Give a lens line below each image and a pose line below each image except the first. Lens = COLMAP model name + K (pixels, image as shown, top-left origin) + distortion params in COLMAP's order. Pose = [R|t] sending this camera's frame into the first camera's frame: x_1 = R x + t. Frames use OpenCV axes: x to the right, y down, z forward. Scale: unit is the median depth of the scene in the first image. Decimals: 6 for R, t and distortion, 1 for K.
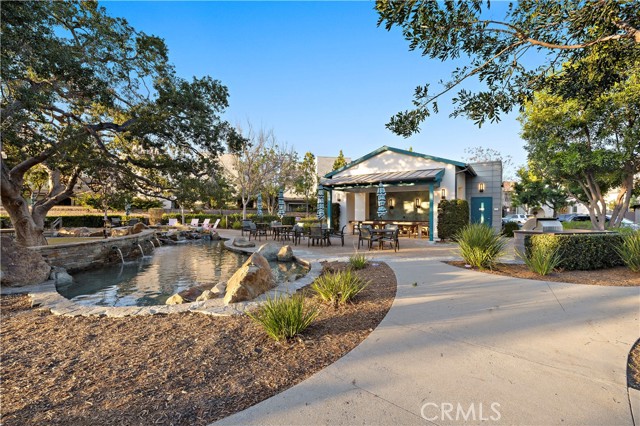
lens RADIAL K [[277.0, 0, 319.8], [0, 277.0, 212.8], [0, 0, 1]] dist [-0.004174, -0.000243]
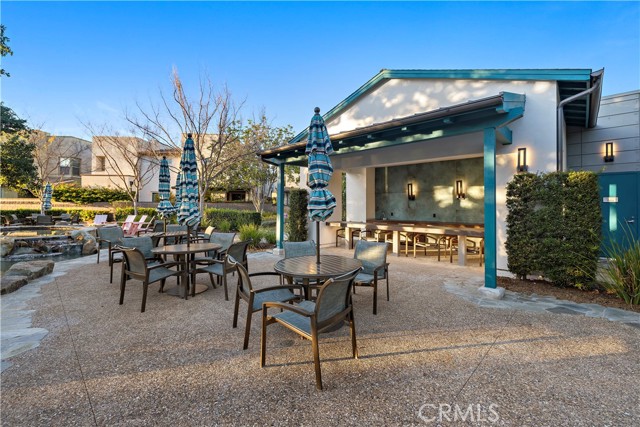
lens RADIAL K [[277.0, 0, 323.0], [0, 277.0, 201.8], [0, 0, 1]] dist [-0.004174, -0.000243]
pose [[0.987462, -0.001631, -0.157851, 0.199917], [-0.001173, 0.999843, -0.017670, -0.000724], [0.157855, 0.017634, 0.987305, 0.497865]]
